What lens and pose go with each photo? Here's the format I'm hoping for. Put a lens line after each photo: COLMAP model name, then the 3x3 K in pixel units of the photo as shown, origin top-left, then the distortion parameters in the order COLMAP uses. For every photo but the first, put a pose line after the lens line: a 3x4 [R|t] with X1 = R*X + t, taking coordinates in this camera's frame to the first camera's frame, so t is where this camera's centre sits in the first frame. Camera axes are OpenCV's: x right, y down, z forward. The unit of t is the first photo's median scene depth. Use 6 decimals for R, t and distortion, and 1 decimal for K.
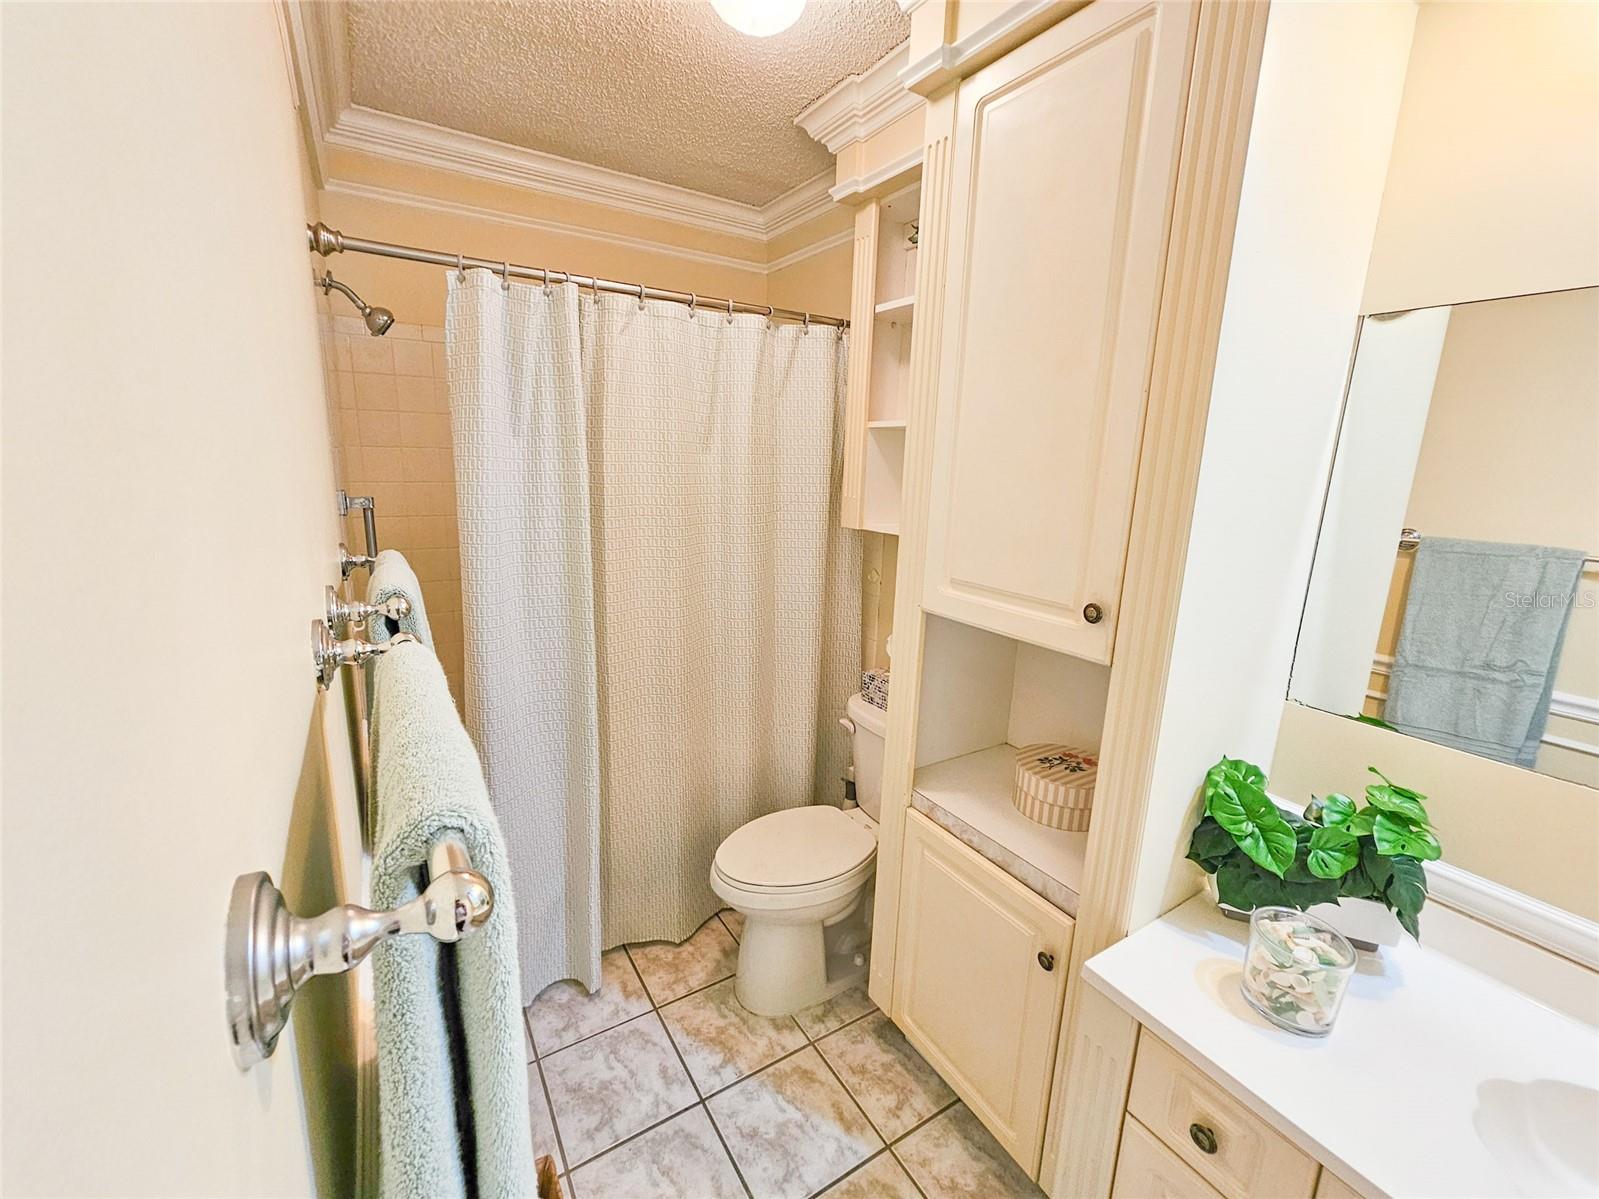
lens RADIAL K [[659.8, 0, 797.1], [0, 659.8, 596.8], [0, 0, 1]] dist [-0.016033, 0.005510]
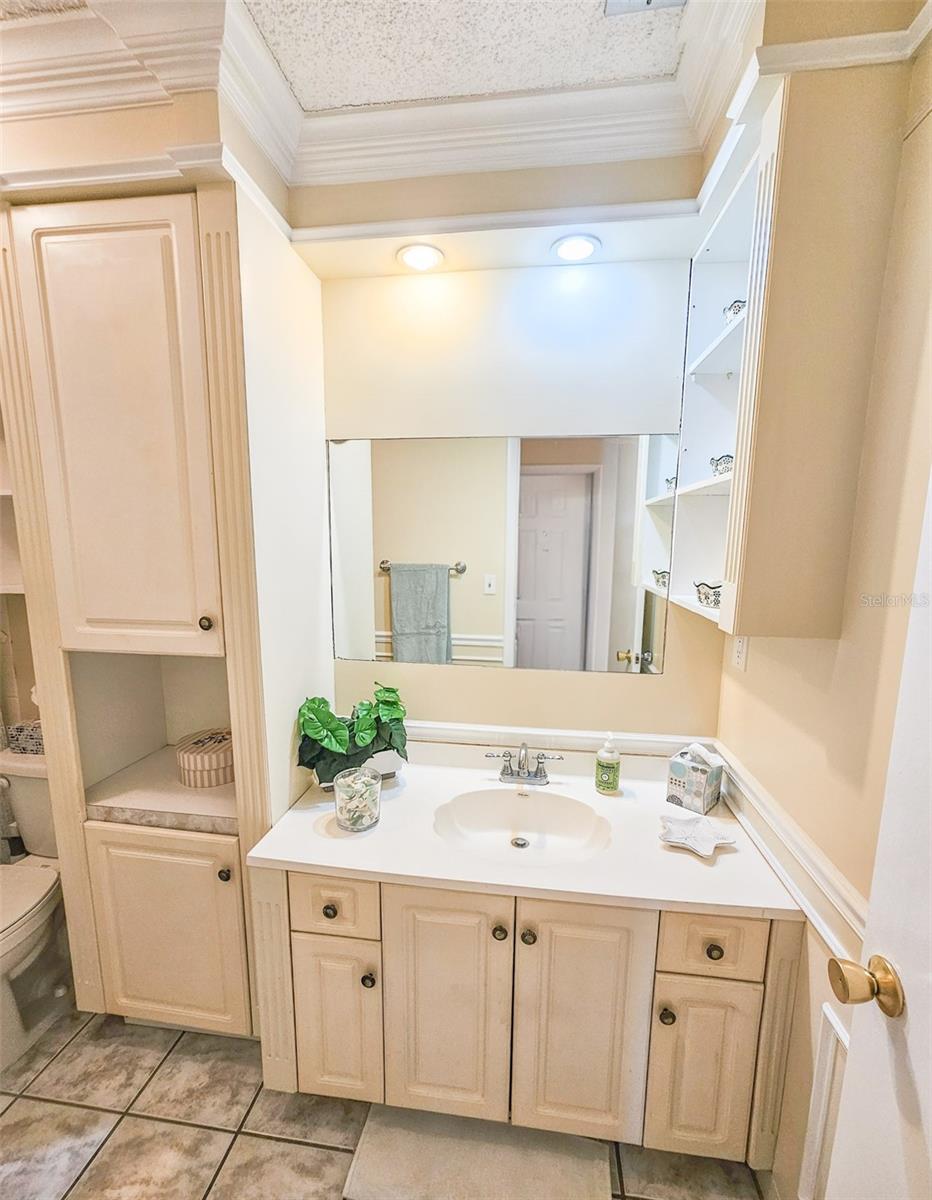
lens RADIAL K [[516.2, 0, 464.9], [0, 516.2, 619.7], [0, 0, 1]] dist [-0.006438, 0.004947]
pose [[0.644160, -0.147569, 0.750520, -0.026540], [0.173770, 0.983790, 0.044291, 0.042798], [-0.744890, 0.101887, 0.659362, -0.122681]]
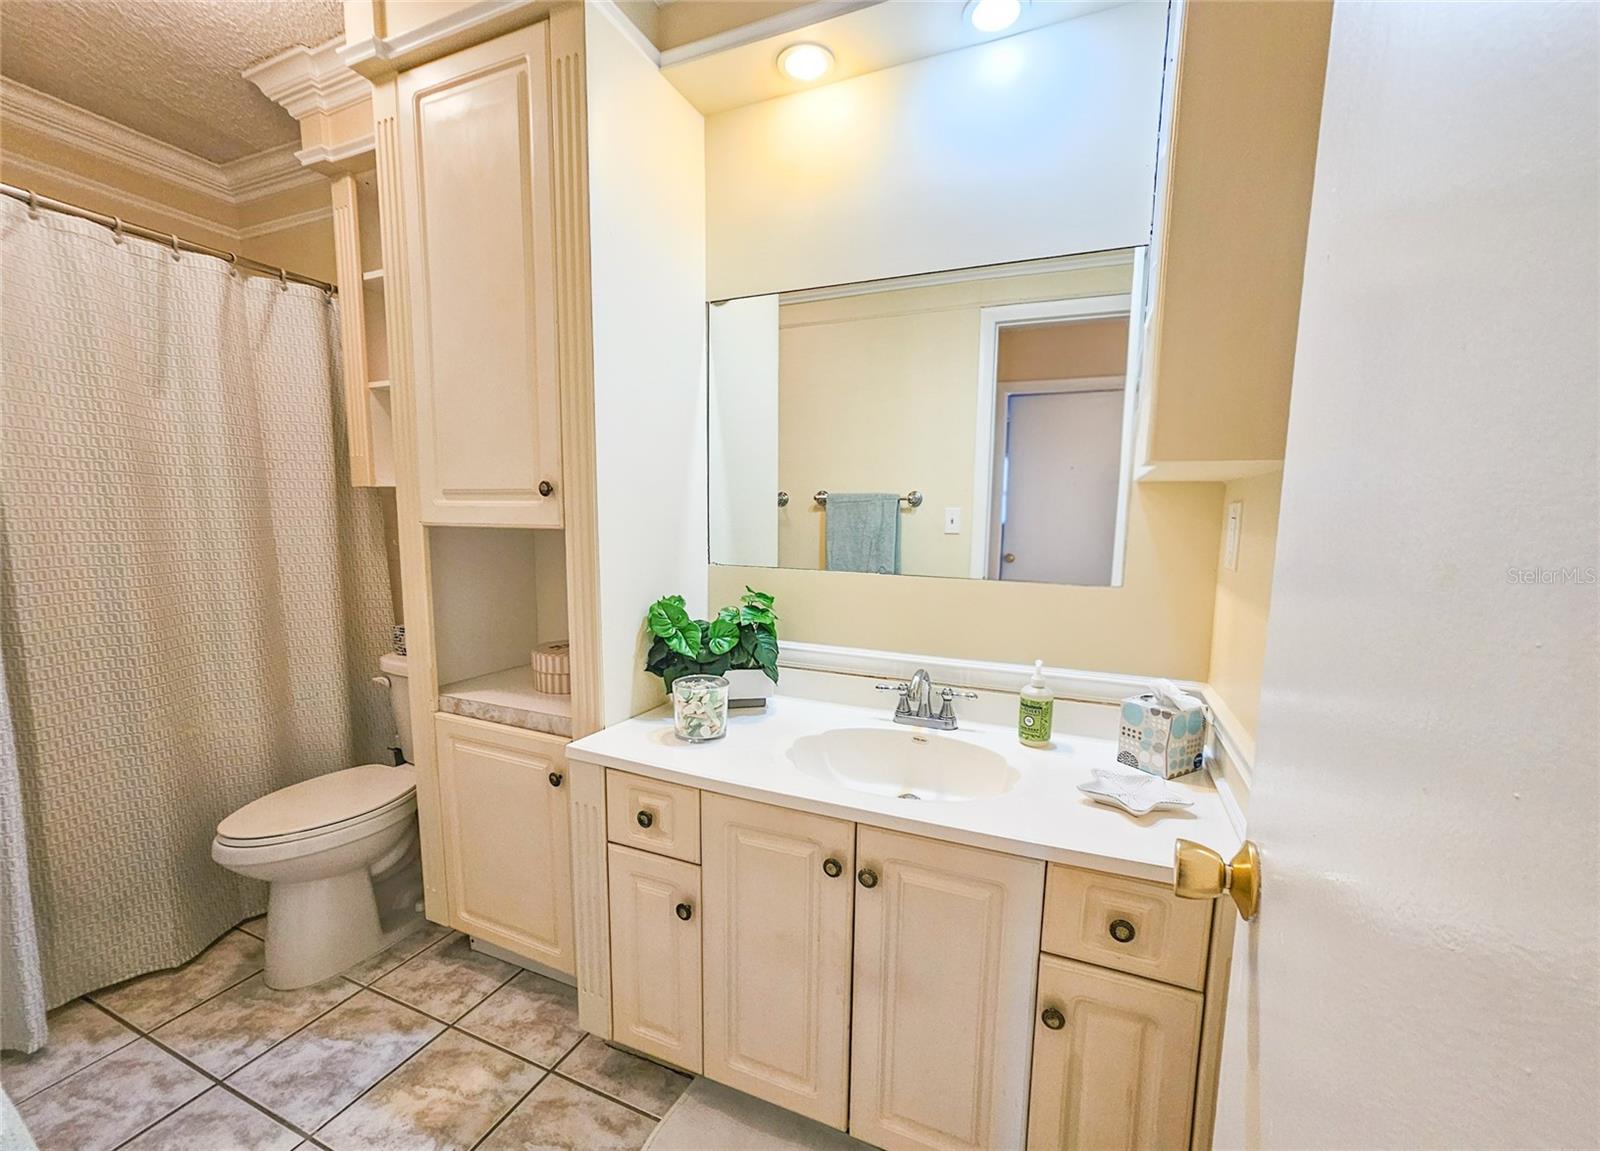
lens RADIAL K [[661.1, 0, 802.7], [0, 661.1, 604.4], [0, 0, 1]] dist [-0.003146, 0.001910]
pose [[0.829626, -0.096744, 0.549875, 0.081431], [0.133098, 0.990749, -0.026500, 0.237846], [-0.542224, 0.095172, 0.834827, -0.248644]]
